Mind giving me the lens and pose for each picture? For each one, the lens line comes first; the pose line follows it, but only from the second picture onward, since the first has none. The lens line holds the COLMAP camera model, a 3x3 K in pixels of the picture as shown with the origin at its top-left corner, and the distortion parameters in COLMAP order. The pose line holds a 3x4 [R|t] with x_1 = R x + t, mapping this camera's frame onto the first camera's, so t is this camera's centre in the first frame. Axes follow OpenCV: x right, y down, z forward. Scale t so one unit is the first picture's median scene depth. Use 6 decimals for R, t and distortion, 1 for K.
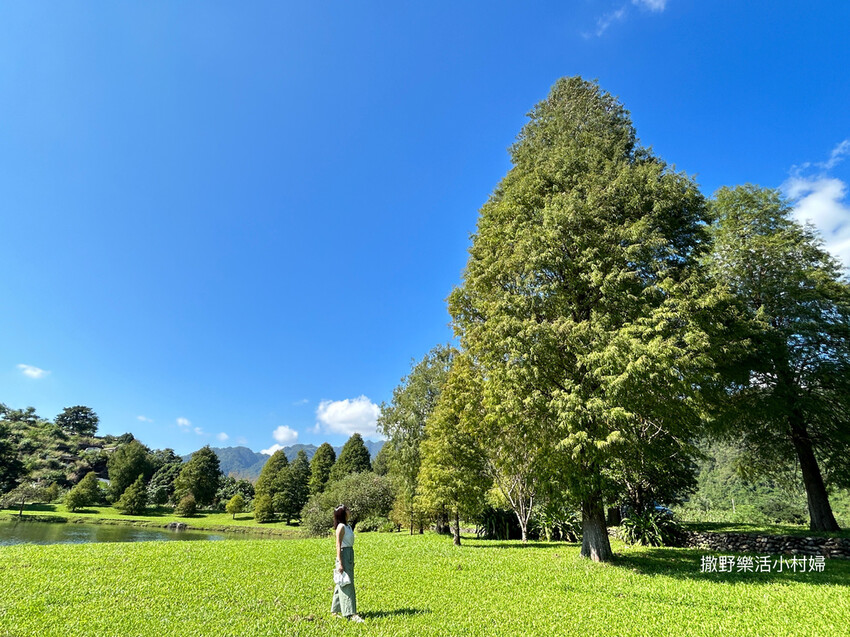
lens RADIAL K [[480.9, 0, 428.9], [0, 480.9, 322.4], [0, 0, 1]] dist [-0.000104, 0.002566]
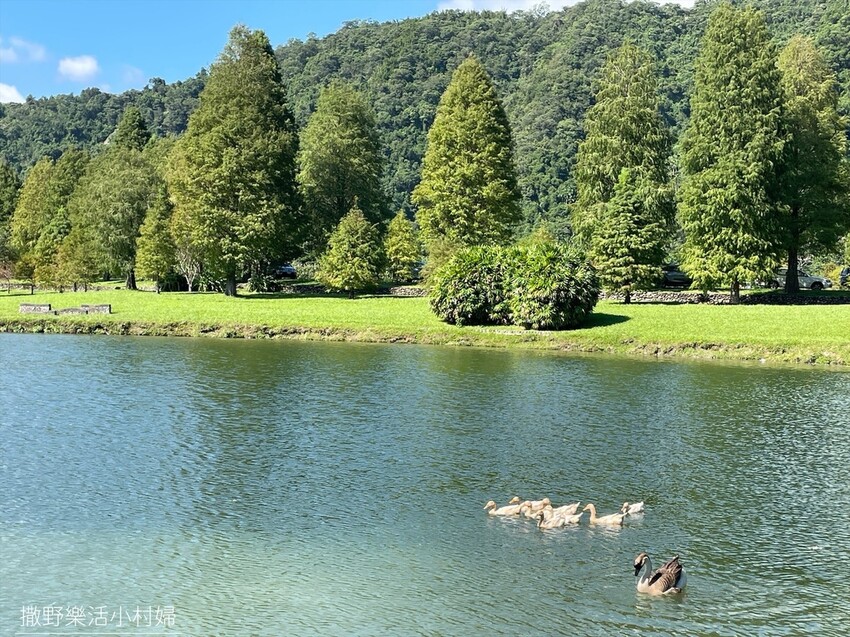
lens RADIAL K [[1328.0, 0, 436.8], [0, 1328.0, 320.5], [0, 0, 1]] dist [-0.000038, 0.680648]
pose [[0.900313, -0.032660, 0.434017, -1.232231], [-0.151328, 0.911479, 0.382499, -1.596522], [-0.408090, -0.410048, 0.815674, -3.729783]]
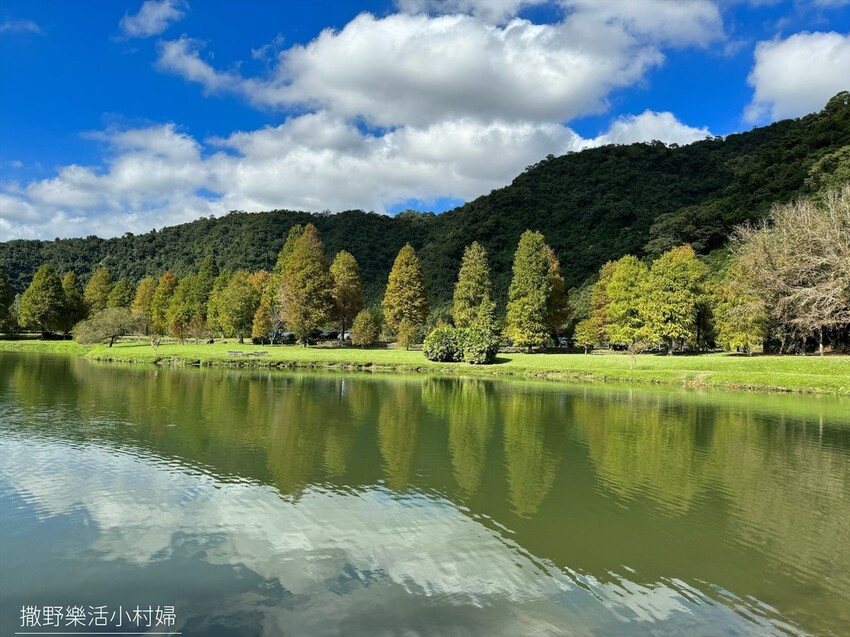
lens RADIAL K [[607.1, 0, 425.0], [0, 607.1, 318.5], [0, 0, 1]] dist [0.125018, -0.173314]
pose [[0.754086, 0.011469, 0.656675, -2.306975], [-0.253042, 0.927733, 0.274374, -1.489827], [-0.606073, -0.373068, 0.702493, -3.318530]]
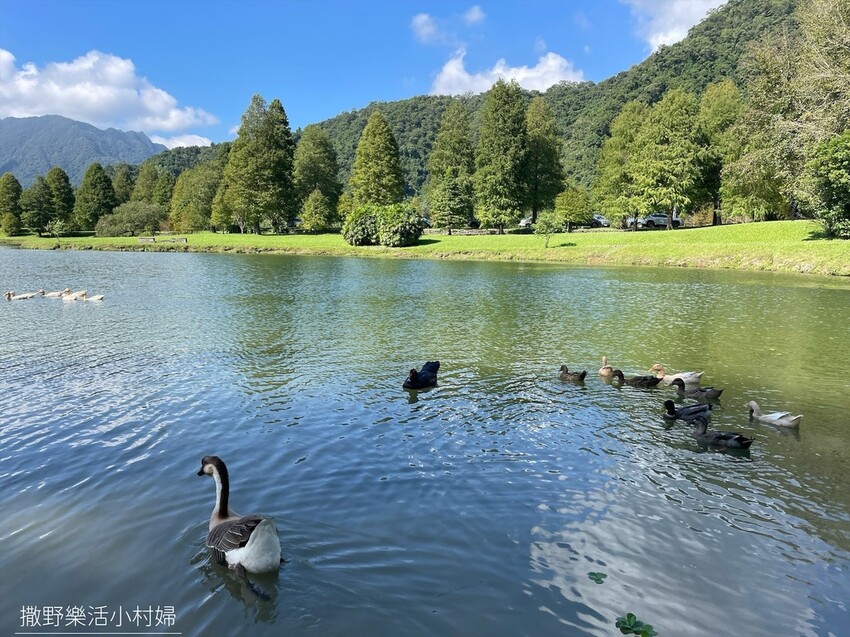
lens RADIAL K [[655.9, 0, 424.1], [0, 655.9, 301.8], [0, 0, 1]] dist [0.142814, -0.186943]
pose [[0.900956, -0.075030, 0.427374, -0.781690], [-0.138313, 0.883899, 0.446757, -1.589174], [-0.411275, -0.461620, 0.785977, -3.932692]]
